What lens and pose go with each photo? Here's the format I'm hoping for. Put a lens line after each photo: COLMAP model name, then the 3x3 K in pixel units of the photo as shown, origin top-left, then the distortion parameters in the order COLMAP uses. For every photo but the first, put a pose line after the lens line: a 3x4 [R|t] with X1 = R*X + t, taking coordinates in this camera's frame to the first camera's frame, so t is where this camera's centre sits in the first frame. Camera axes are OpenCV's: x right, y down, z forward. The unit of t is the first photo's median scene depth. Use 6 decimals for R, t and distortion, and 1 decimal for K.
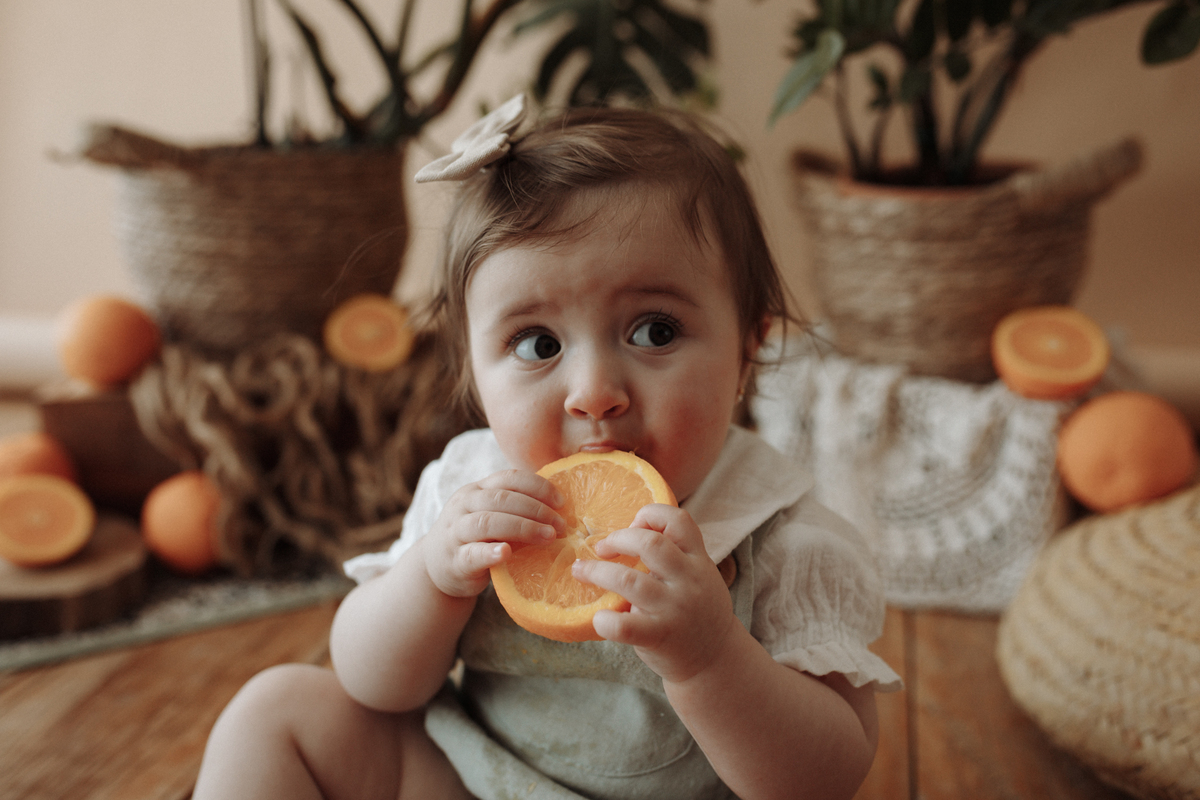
lens RADIAL K [[1237.0, 0, 600.9], [0, 1237.0, 399.2], [0, 0, 1]] dist [-0.012596, 0.000000]
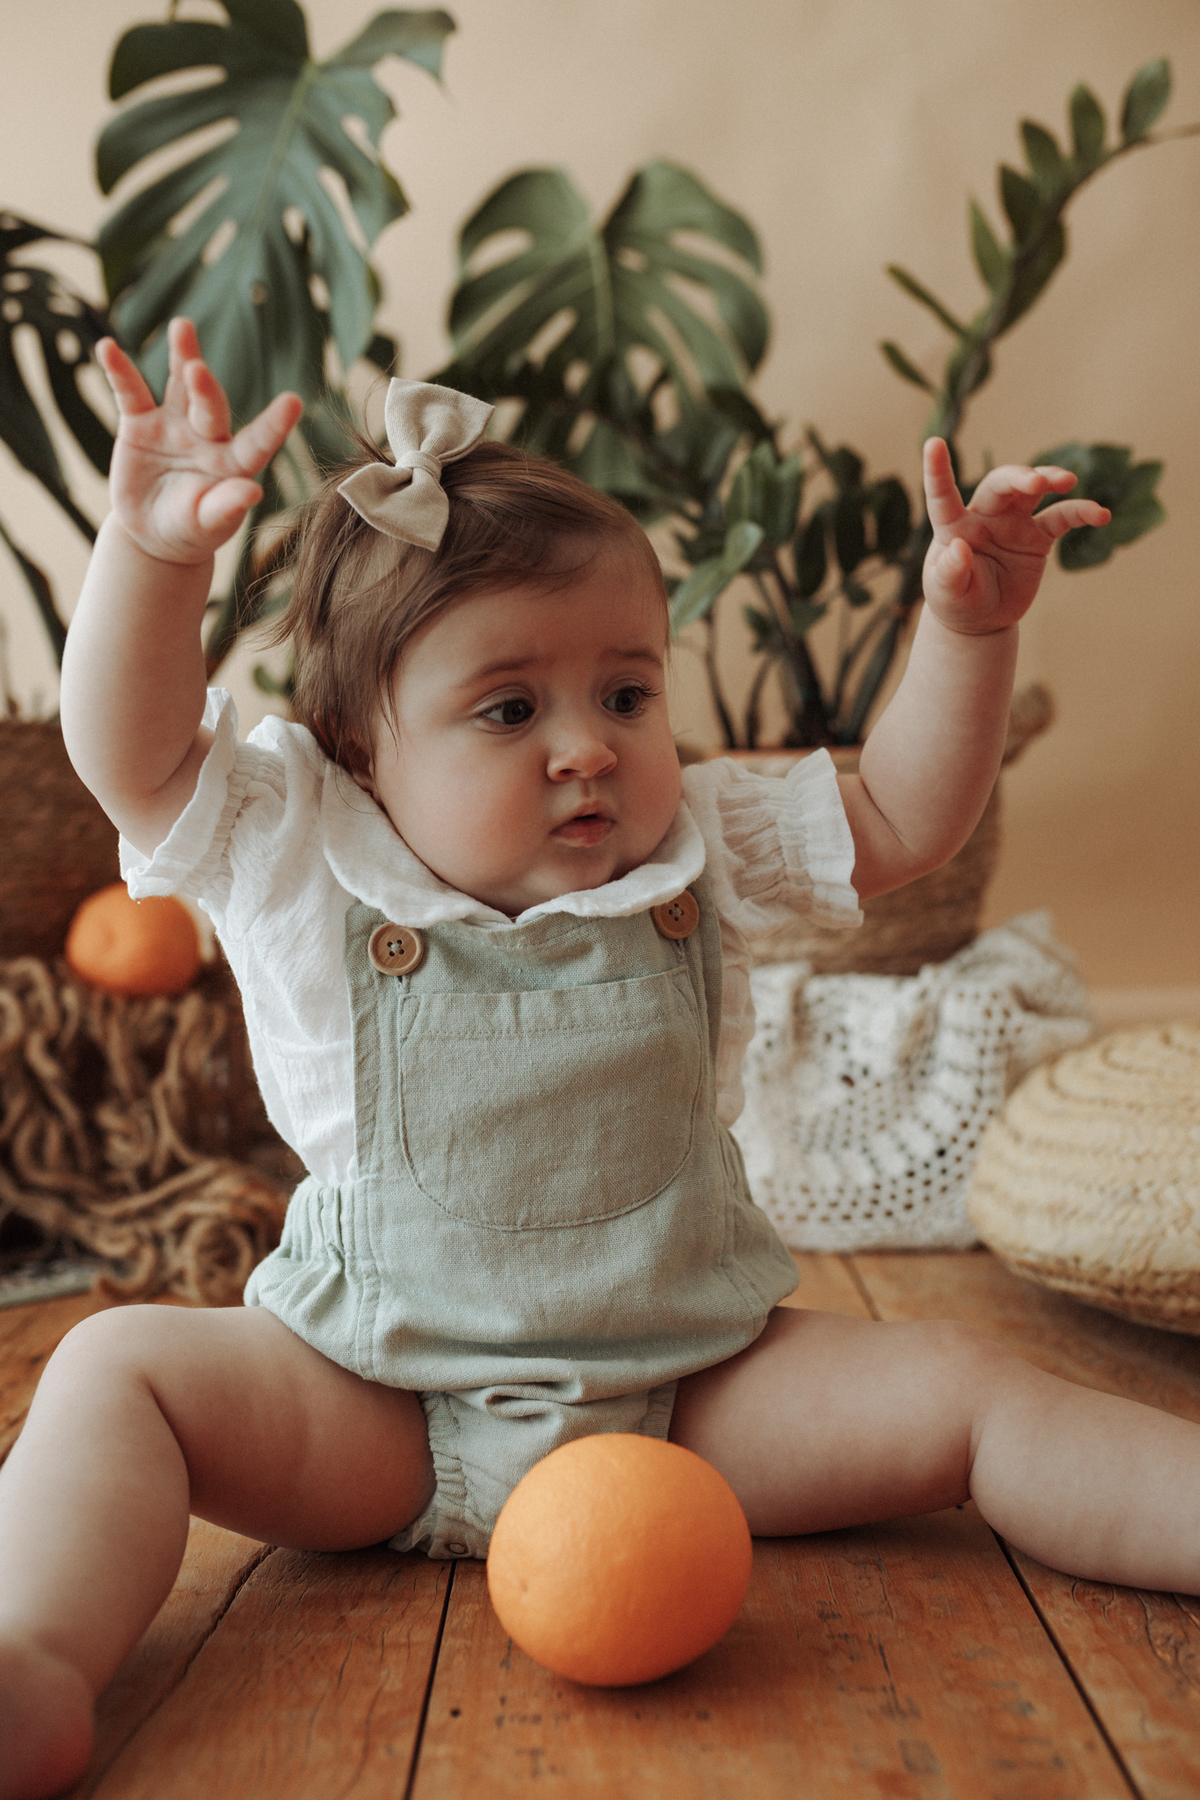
lens RADIAL K [[1855.6, 0, 563.1], [0, 1855.6, 865.8], [0, 0, 1]] dist [-0.012596, 0.000000]
pose [[0.976532, -0.003427, 0.215343, -0.181056], [0.055021, 0.970664, -0.234061, 0.192991], [-0.208223, 0.240417, 0.948073, -0.154544]]
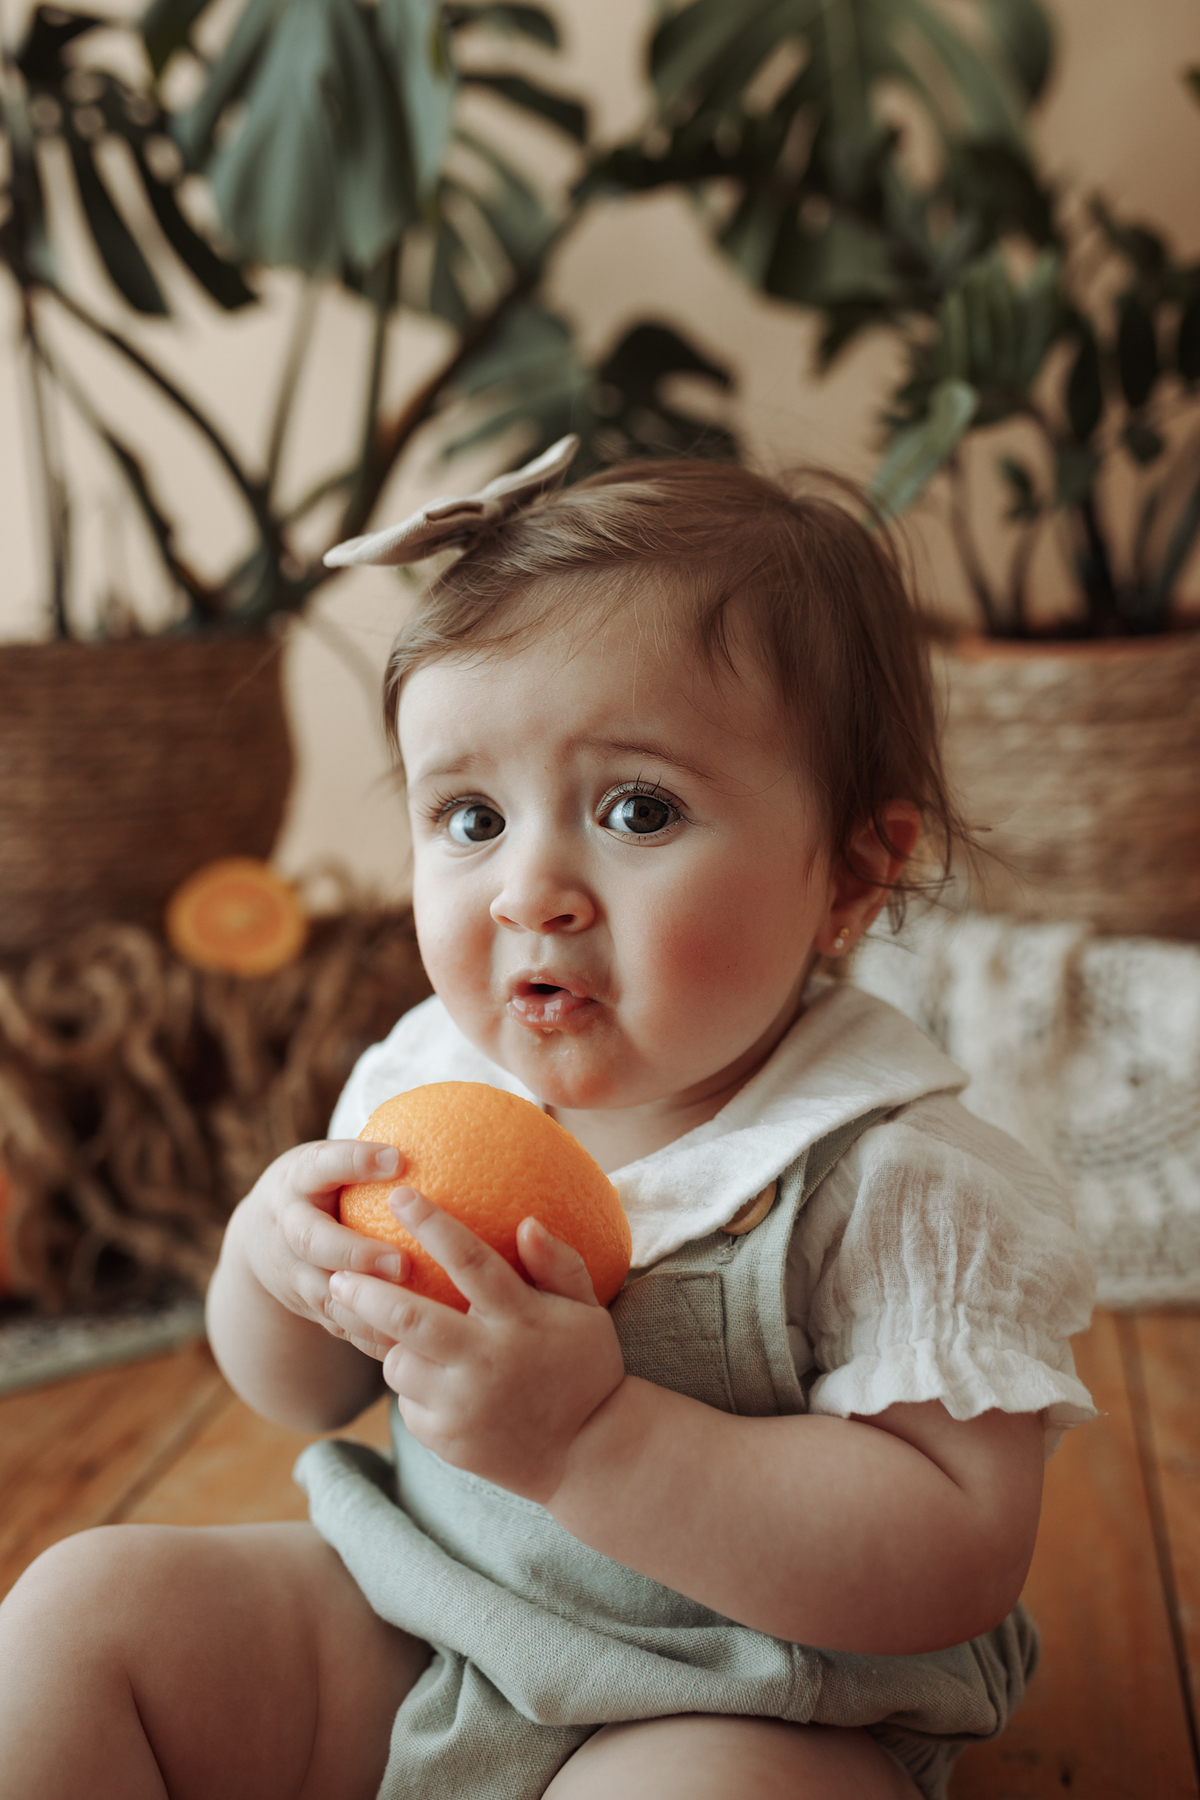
lens RADIAL K [[1855.6, 0, 595.7], [0, 1855.6, 894.7], [0, 0, 1]] dist [-0.012596, 0.000000]
pose [[0.998786, -0.047842, 0.011722, -0.016316], [0.048671, 0.995149, -0.085491, 0.028367], [-0.007575, 0.085958, 0.996270, 0.054494]]
